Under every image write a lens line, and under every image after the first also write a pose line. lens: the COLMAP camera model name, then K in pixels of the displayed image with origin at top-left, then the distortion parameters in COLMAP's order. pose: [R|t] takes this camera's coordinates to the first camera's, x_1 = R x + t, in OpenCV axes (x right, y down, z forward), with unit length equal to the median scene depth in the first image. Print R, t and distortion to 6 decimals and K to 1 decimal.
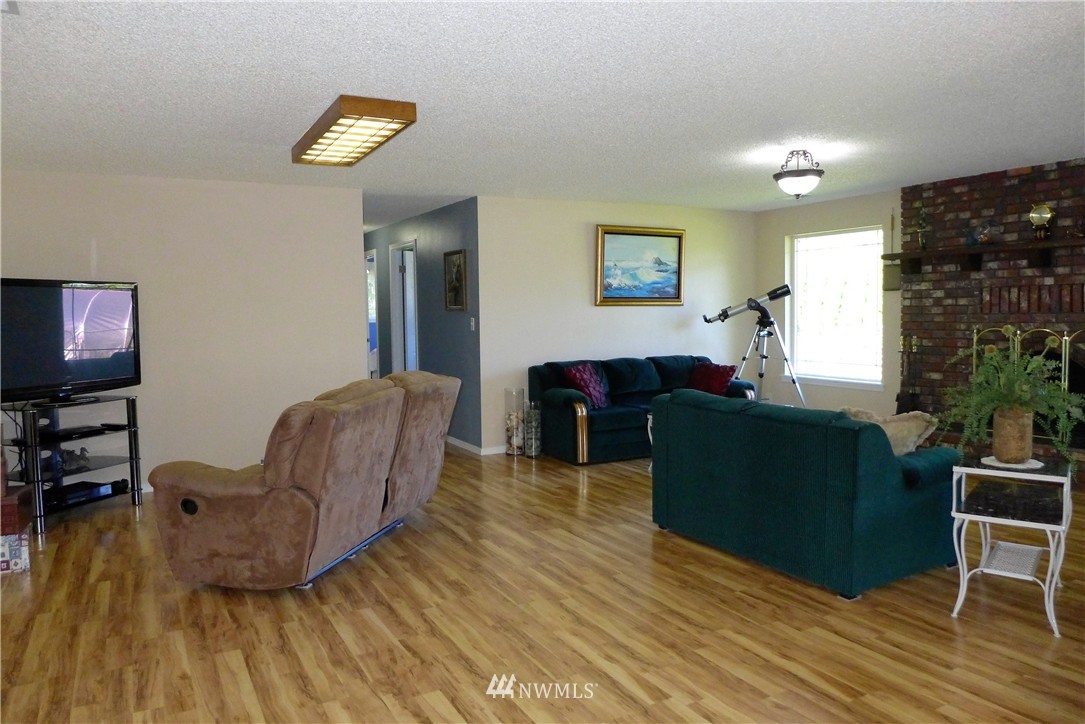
lens RADIAL K [[753.4, 0, 544.8], [0, 753.4, 362.2], [0, 0, 1]] dist [-0.057942, 0.018765]
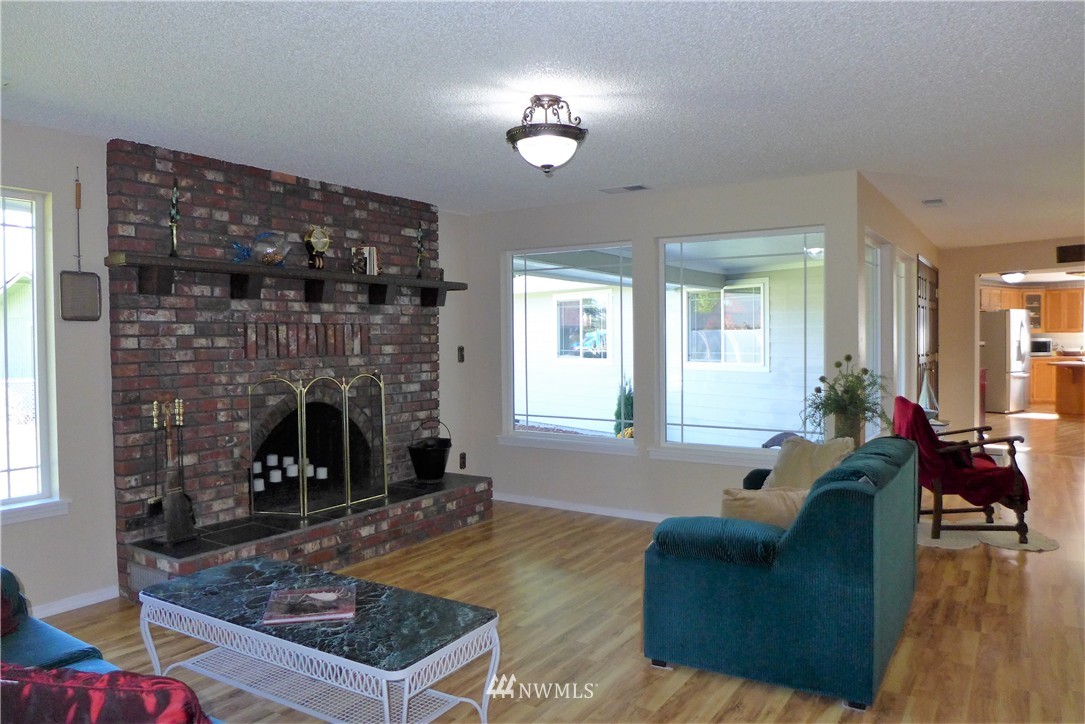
lens RADIAL K [[753.4, 0, 541.8], [0, 753.4, 360.9], [0, 0, 1]] dist [-0.057942, 0.018765]
pose [[-0.463491, -0.000315, 0.886101, -0.182589], [0.079944, 0.995907, 0.042170, -0.072551], [-0.882488, 0.090384, -0.461569, 1.094508]]
